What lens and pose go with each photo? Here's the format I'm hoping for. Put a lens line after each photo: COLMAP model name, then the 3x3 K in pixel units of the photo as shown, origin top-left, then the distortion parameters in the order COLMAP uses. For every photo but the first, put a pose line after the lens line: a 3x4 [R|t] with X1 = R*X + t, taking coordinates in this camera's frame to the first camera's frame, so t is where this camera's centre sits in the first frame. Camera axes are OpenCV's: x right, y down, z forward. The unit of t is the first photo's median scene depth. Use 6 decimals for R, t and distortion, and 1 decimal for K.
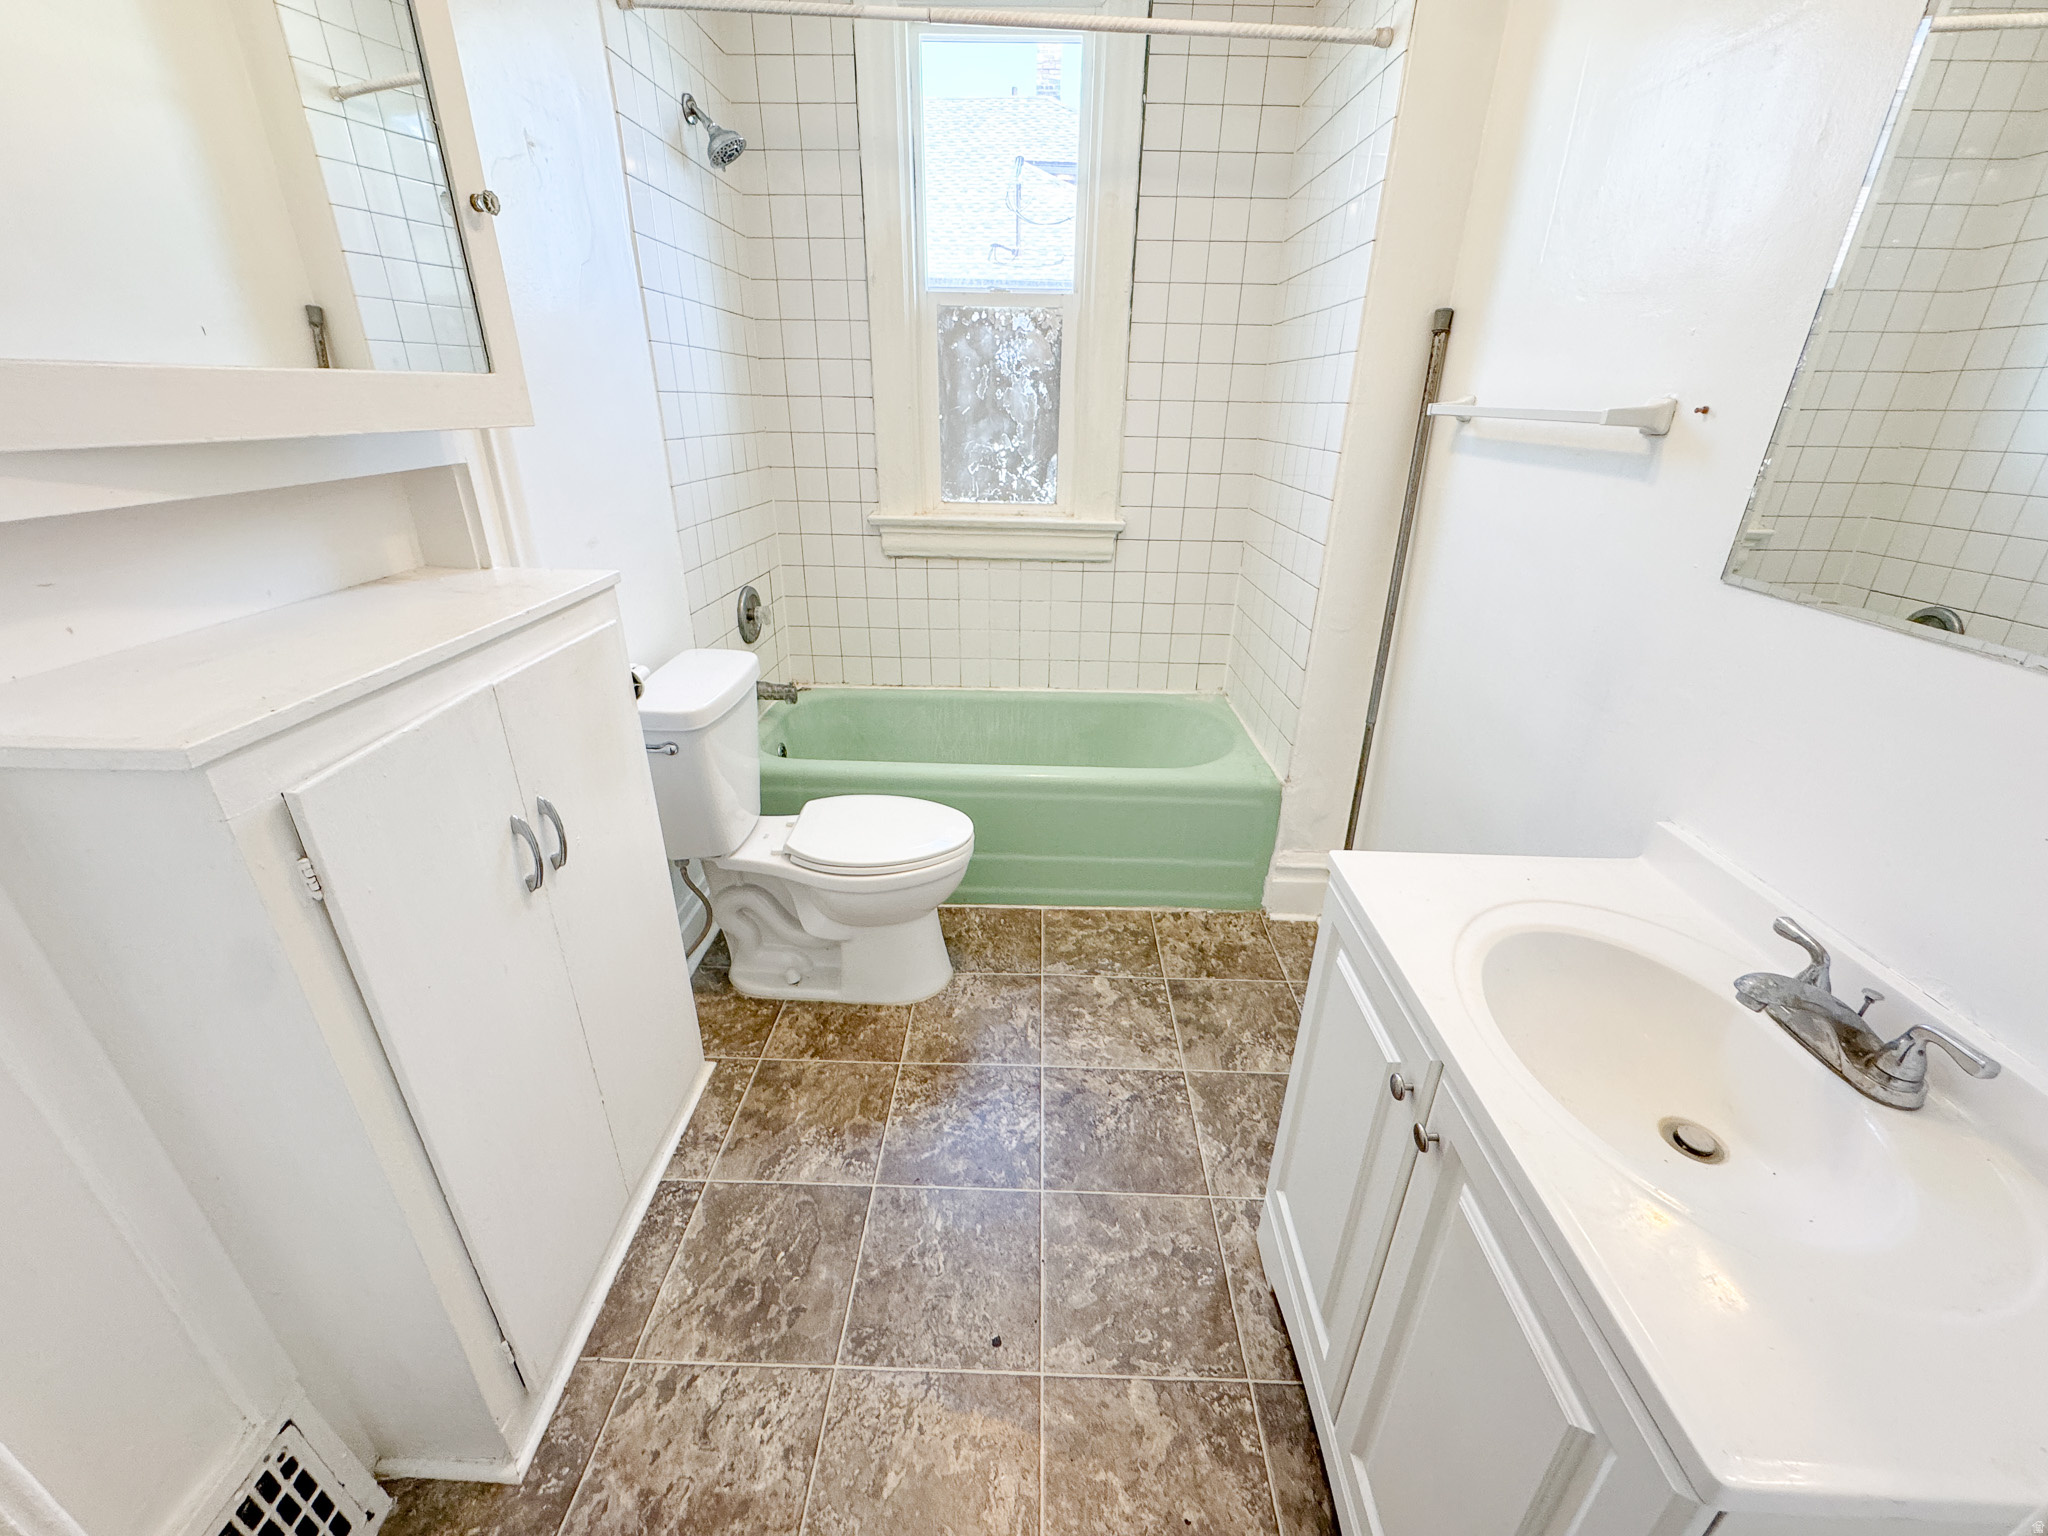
lens RADIAL K [[818.8, 0, 1021.4], [0, 818.8, 765.1], [0, 0, 1]] dist [-0.005214, 0.000764]
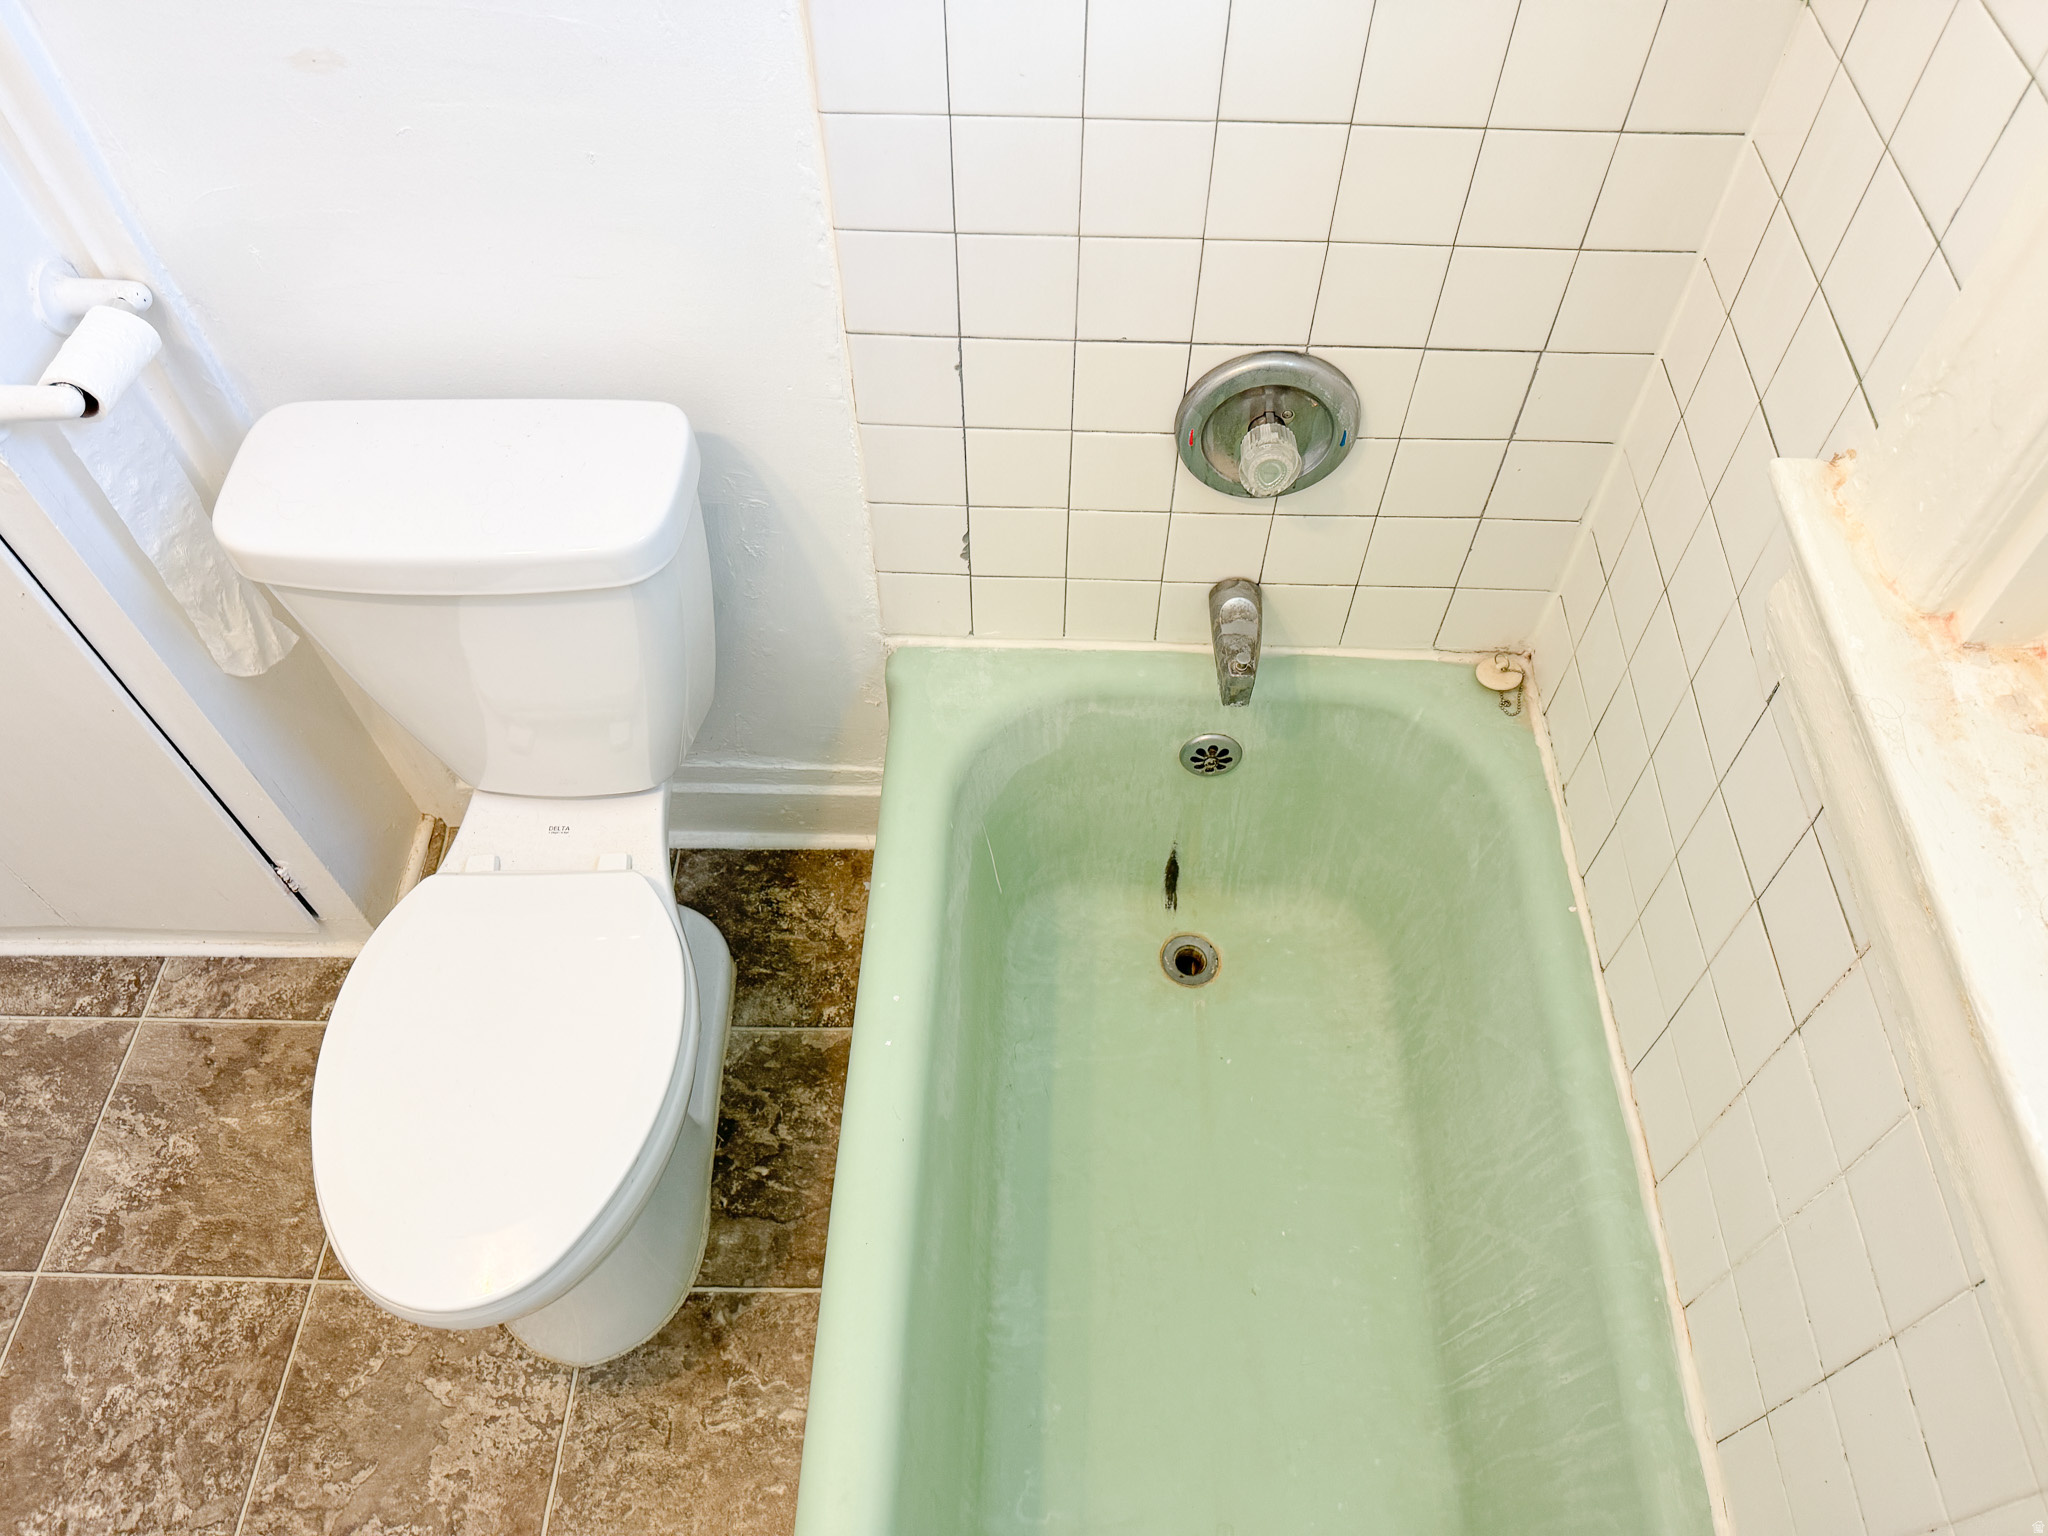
lens RADIAL K [[1446.1, 0, 1024.0], [0, 1446.1, 768.0], [0, 0, 1]] dist [-0.003741, -0.002456]
pose [[0.002914, 0.805946, -0.591982, 0.136521], [-0.400419, 0.543395, 0.737826, -0.694084], [0.916328, 0.234891, 0.324299, 1.128117]]
